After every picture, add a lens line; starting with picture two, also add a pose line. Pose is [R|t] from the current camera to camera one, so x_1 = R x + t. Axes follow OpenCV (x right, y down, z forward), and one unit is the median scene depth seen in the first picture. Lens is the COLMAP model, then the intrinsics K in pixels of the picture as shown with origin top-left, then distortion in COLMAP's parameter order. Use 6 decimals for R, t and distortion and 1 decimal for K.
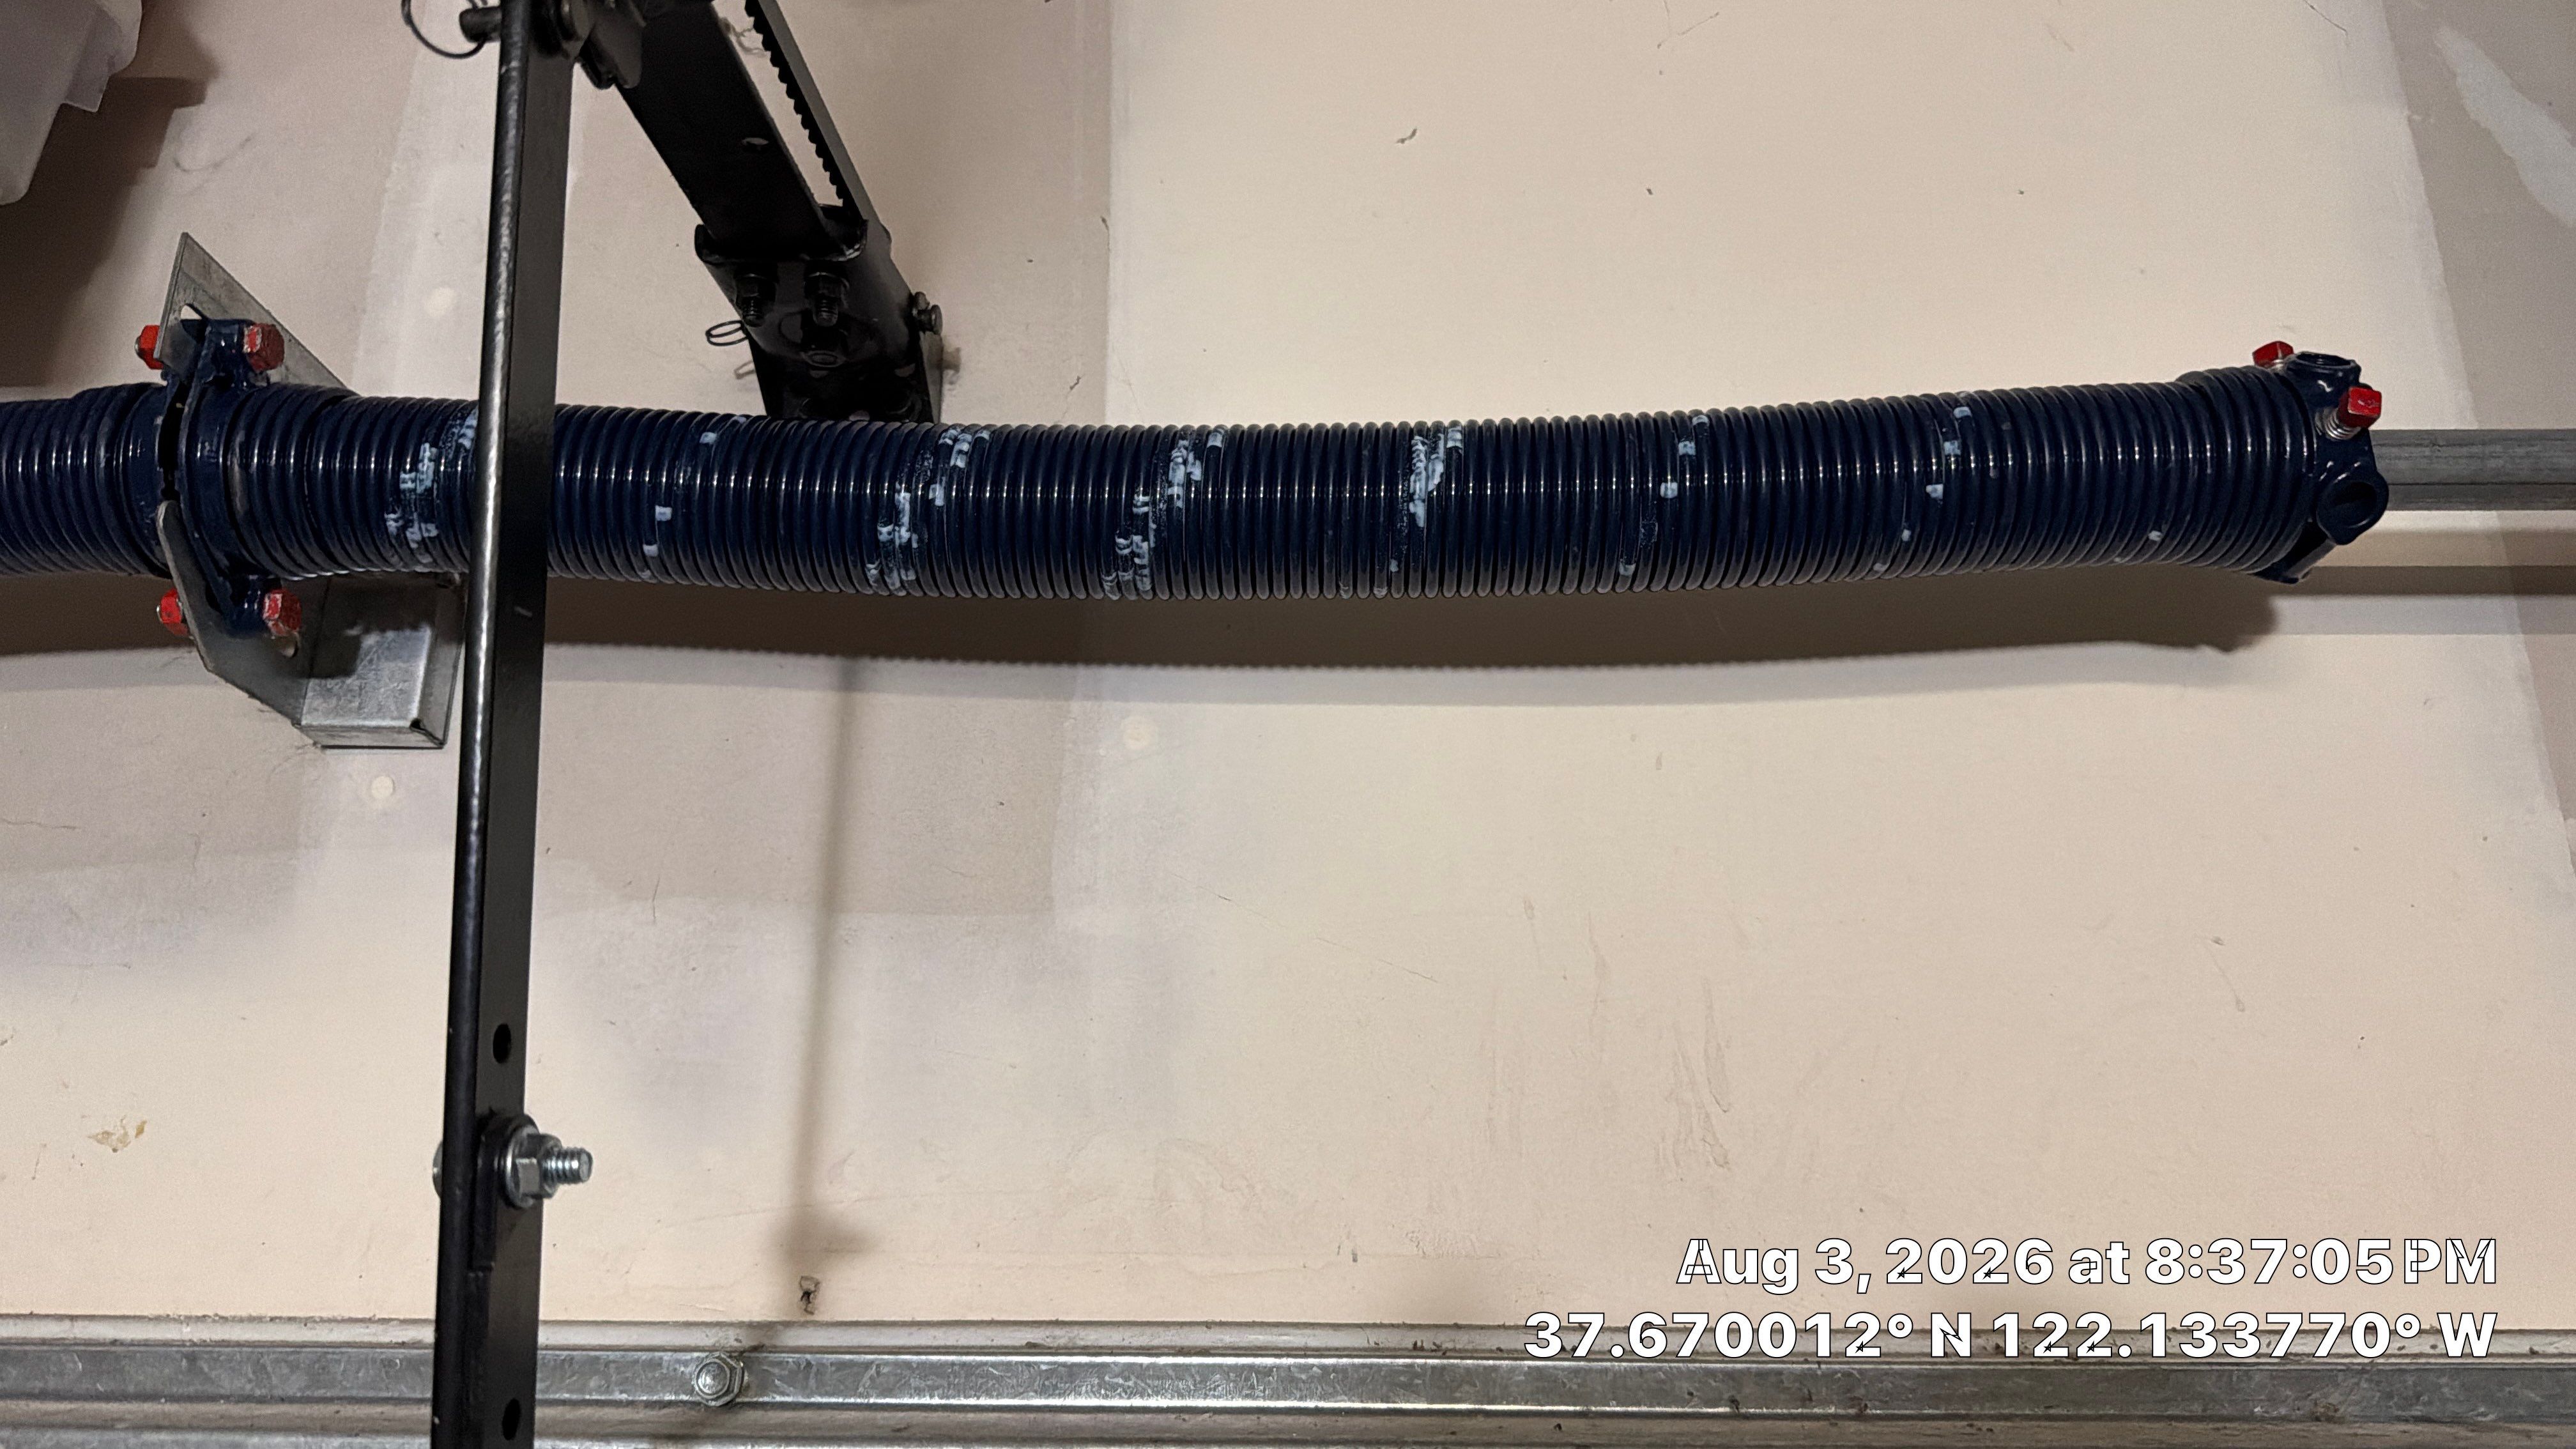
lens RADIAL K [[1893.2, 0, 1242.3], [0, 1893.2, 720.0], [0, 0, 1]] dist [0.159297, -0.292108]
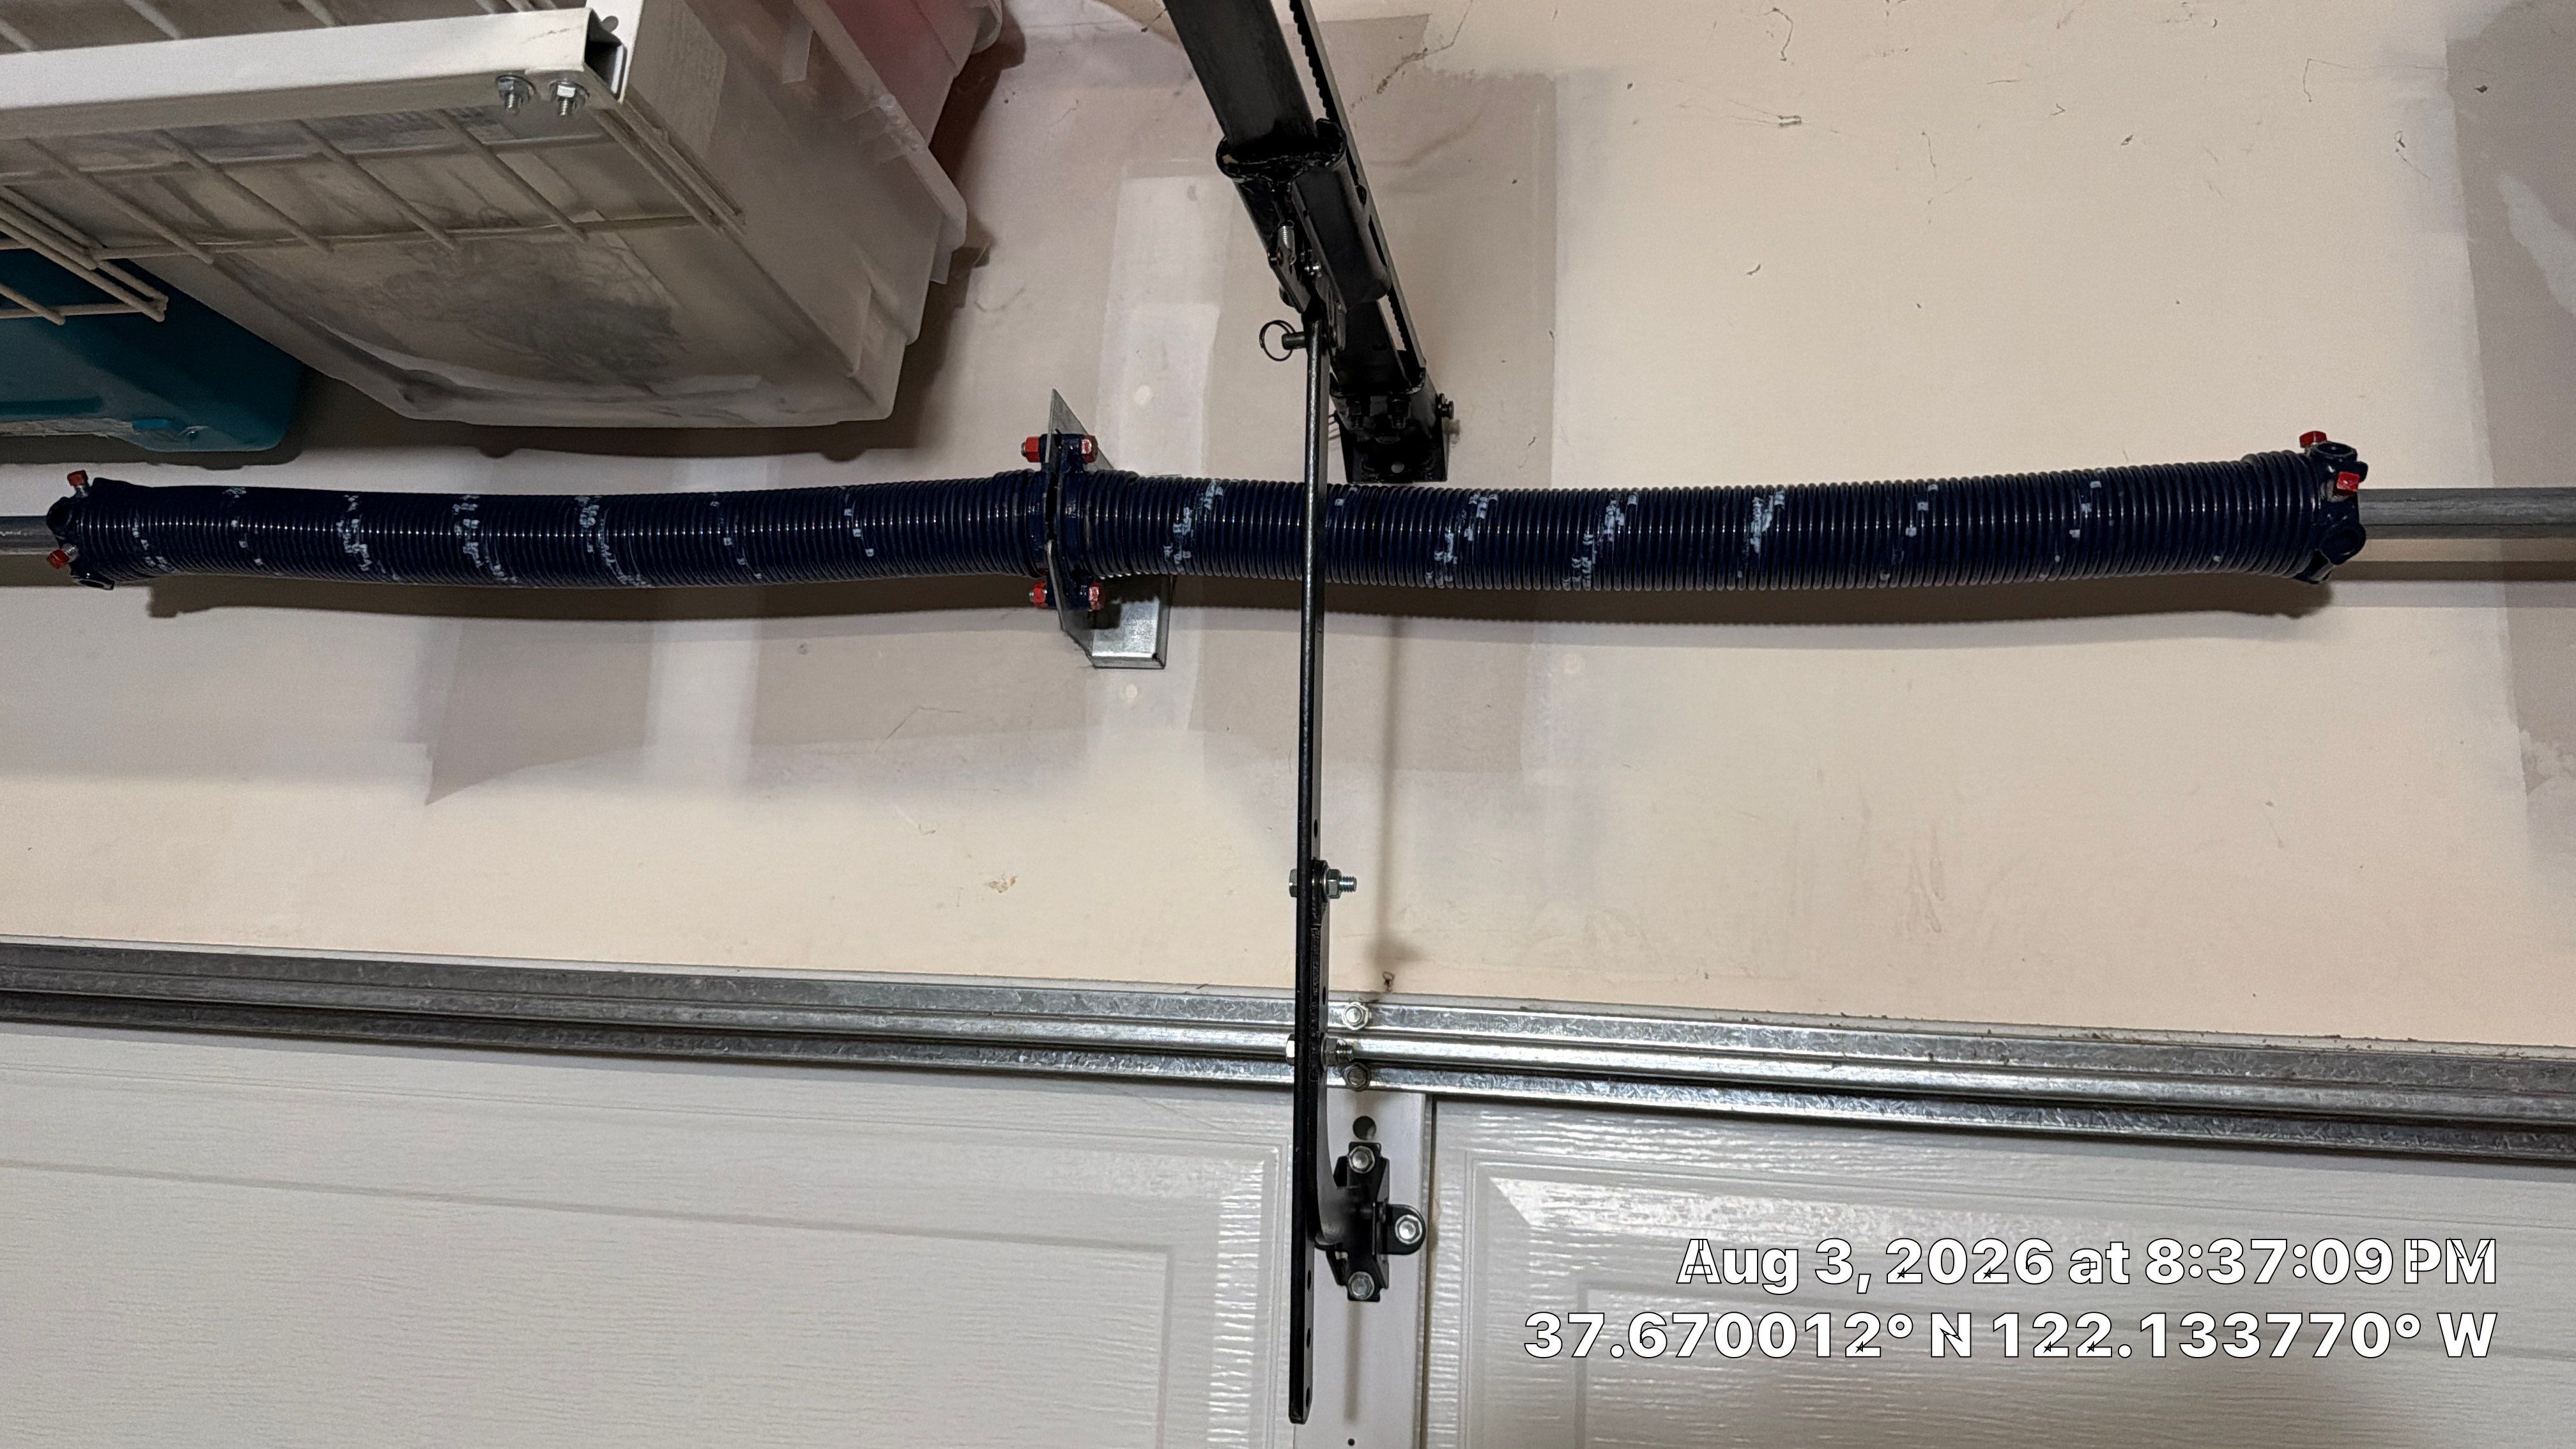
lens RADIAL K [[1893.2, 0, 1242.3], [0, 1893.2, 720.0], [0, 0, 1]] dist [0.159297, -0.292108]
pose [[0.986444, 0.014549, -0.163455, -0.075754], [-0.001764, 0.996945, 0.078092, -0.081737], [0.164092, -0.076745, 0.983455, -0.746387]]
